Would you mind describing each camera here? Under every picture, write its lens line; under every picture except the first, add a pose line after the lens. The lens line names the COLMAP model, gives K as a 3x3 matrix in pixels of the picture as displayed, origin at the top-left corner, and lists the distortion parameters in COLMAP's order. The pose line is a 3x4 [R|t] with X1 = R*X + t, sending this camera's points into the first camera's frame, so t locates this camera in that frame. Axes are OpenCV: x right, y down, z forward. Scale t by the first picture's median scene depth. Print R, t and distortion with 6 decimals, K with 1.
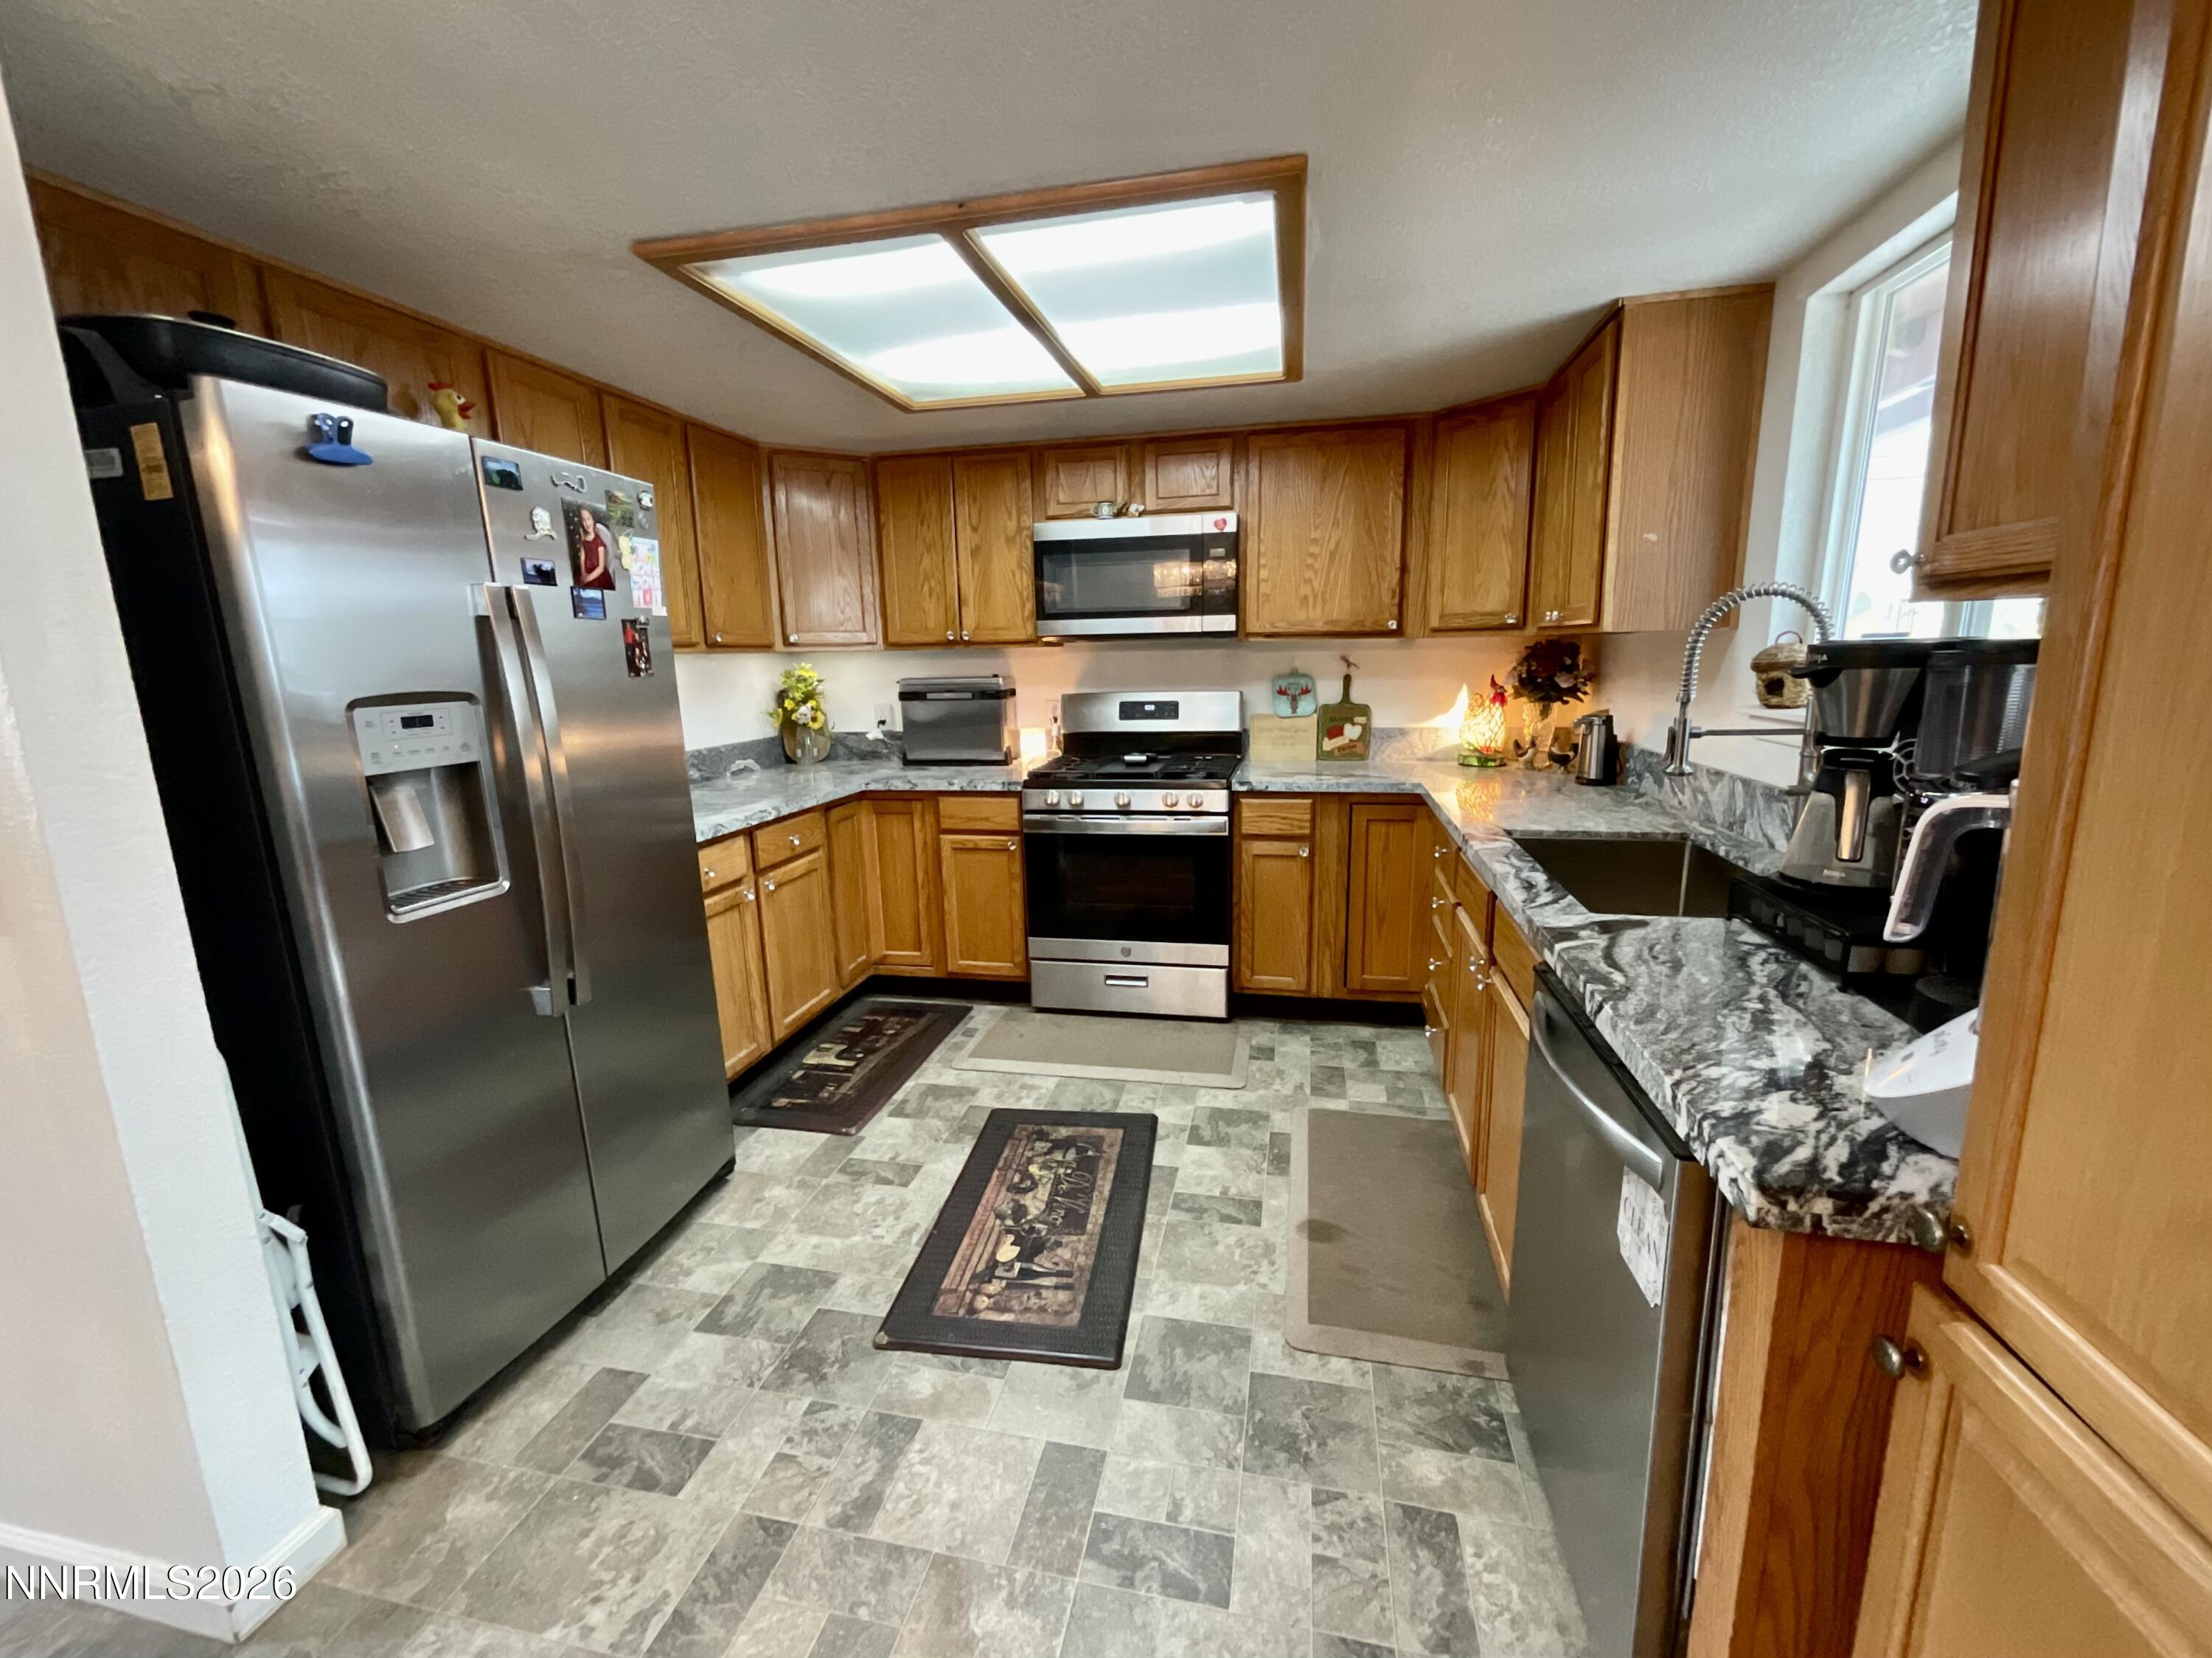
lens RADIAL K [[909.4, 0, 1113.6], [0, 909.4, 825.1], [0, 0, 1]] dist [-0.000102, -0.000145]
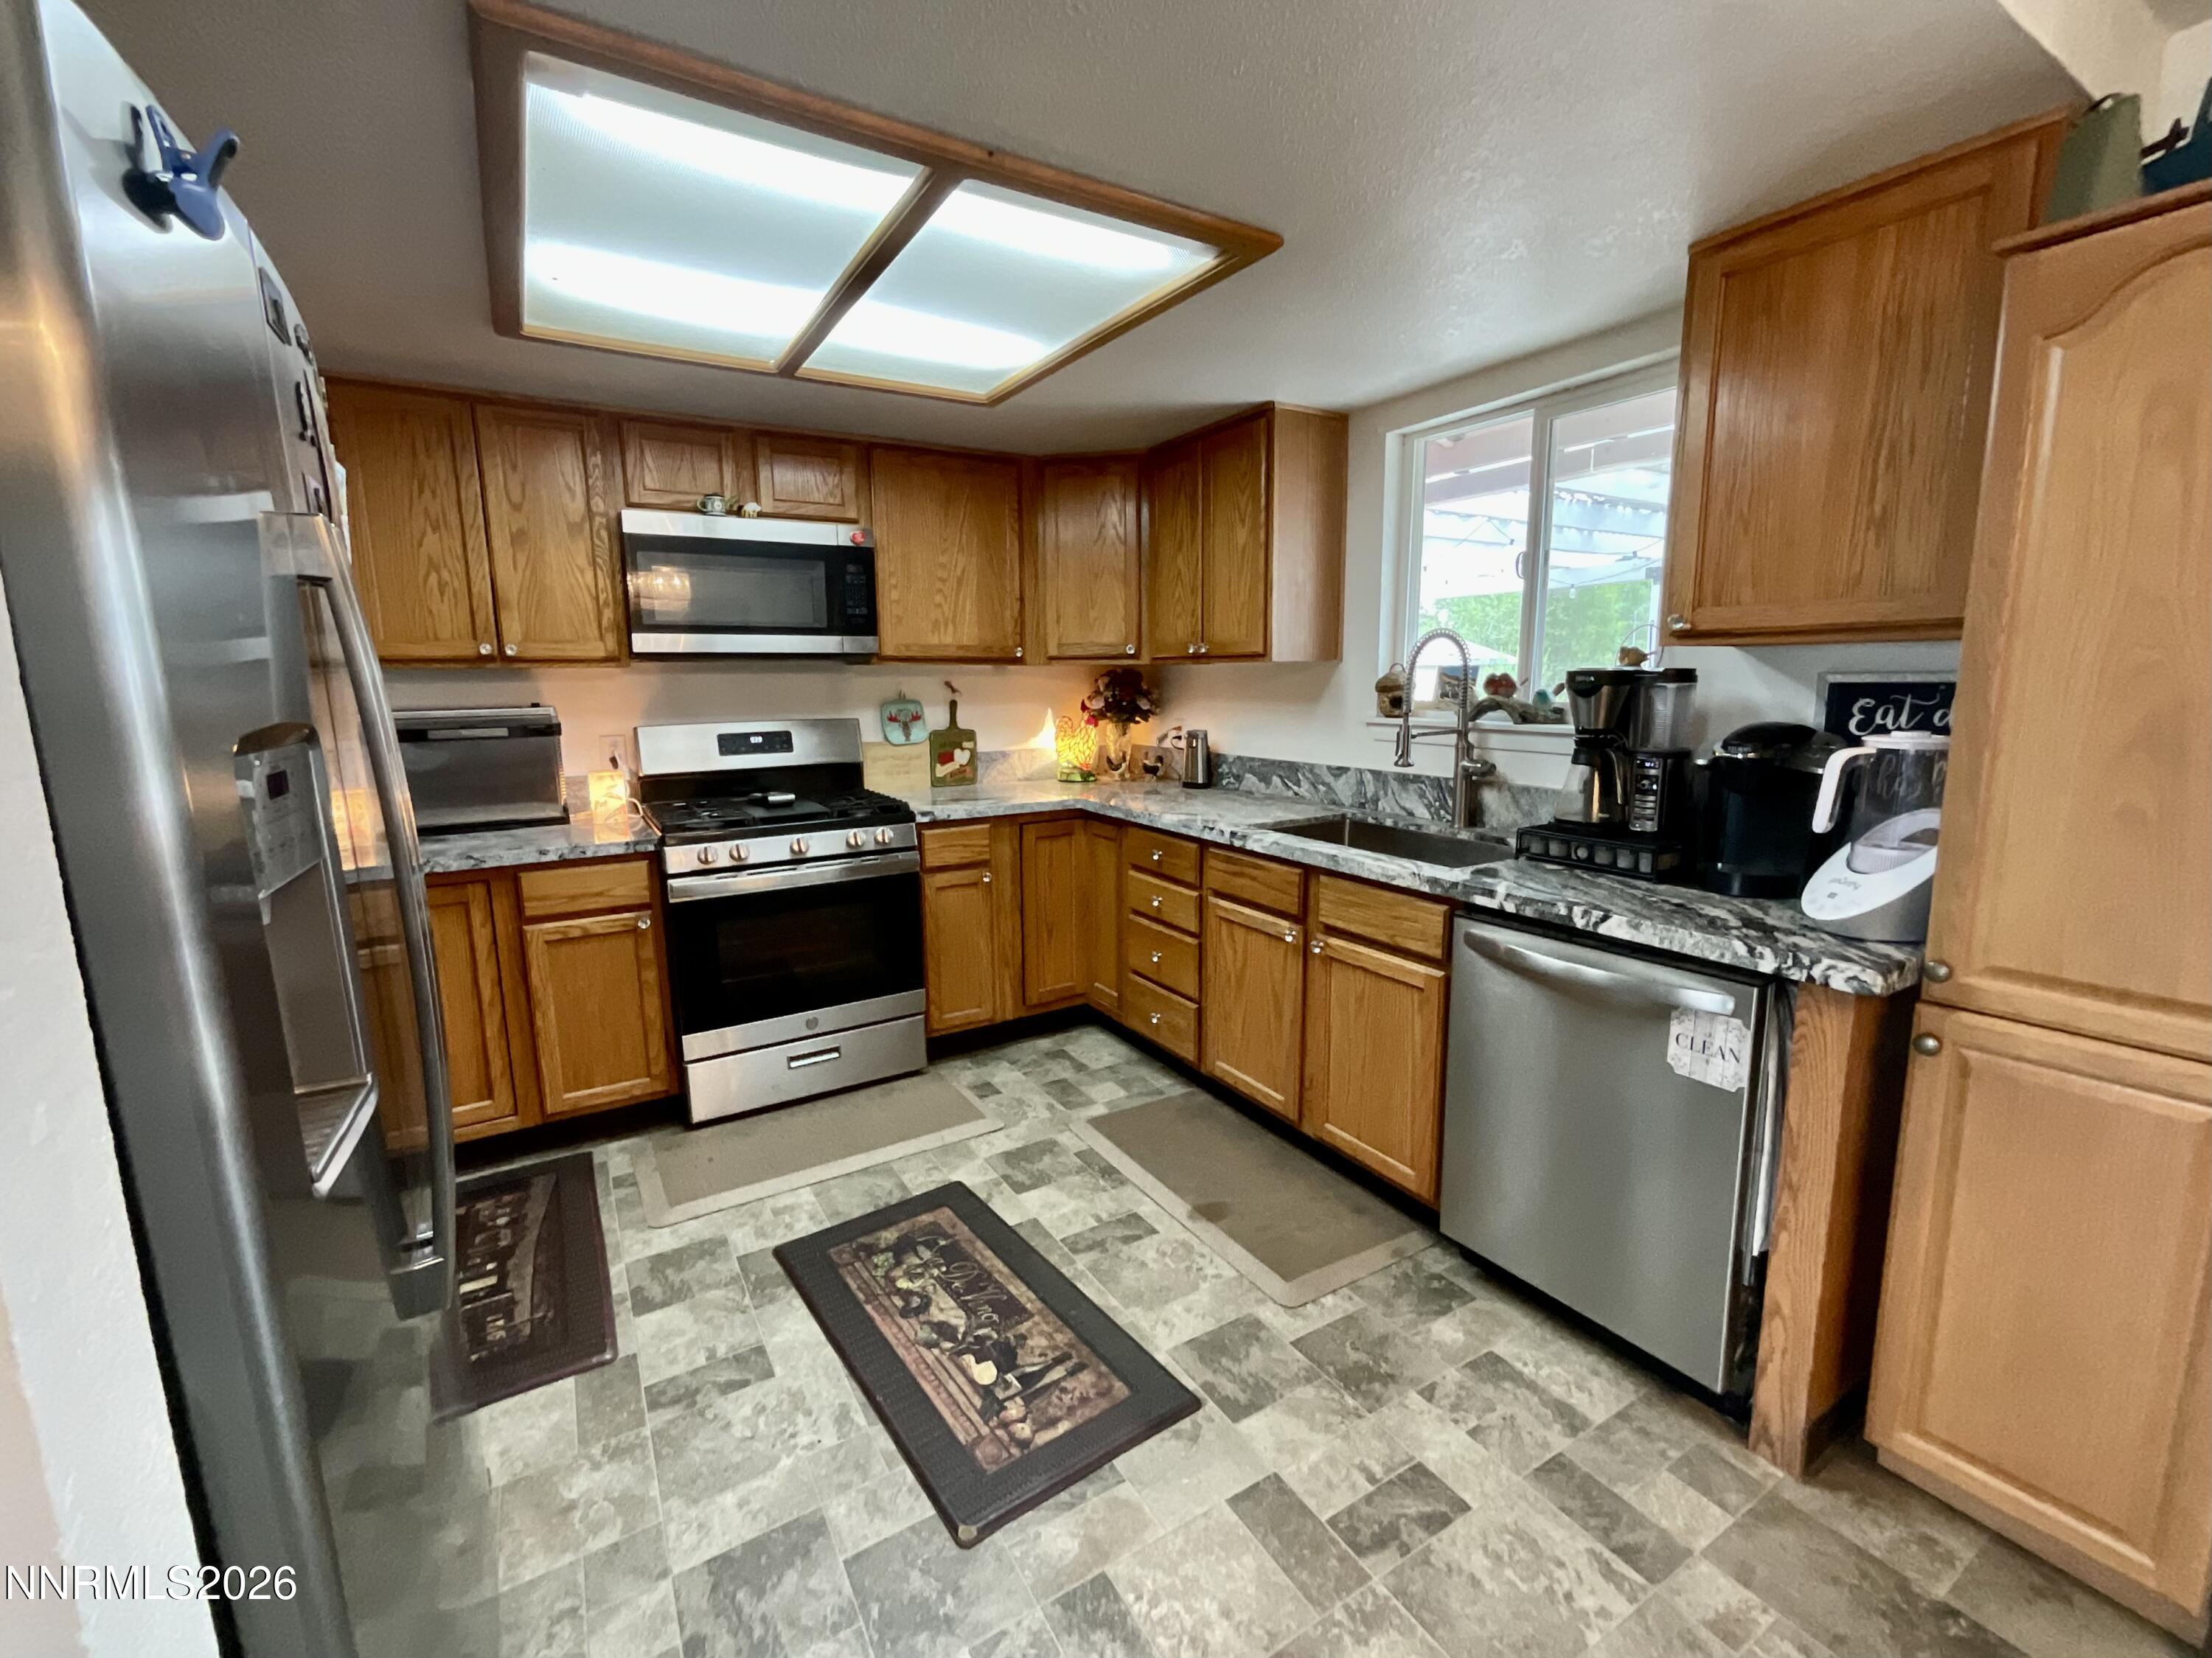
lens RADIAL K [[934.8, 0, 1104.5], [0, 934.8, 826.0], [0, 0, 1]] dist [-0.001141, -0.000340]
pose [[0.730064, -0.096906, 0.676472, -0.376754], [0.122550, 0.992413, 0.009907, -0.020353], [-0.672300, 0.075669, 0.736401, 0.159810]]
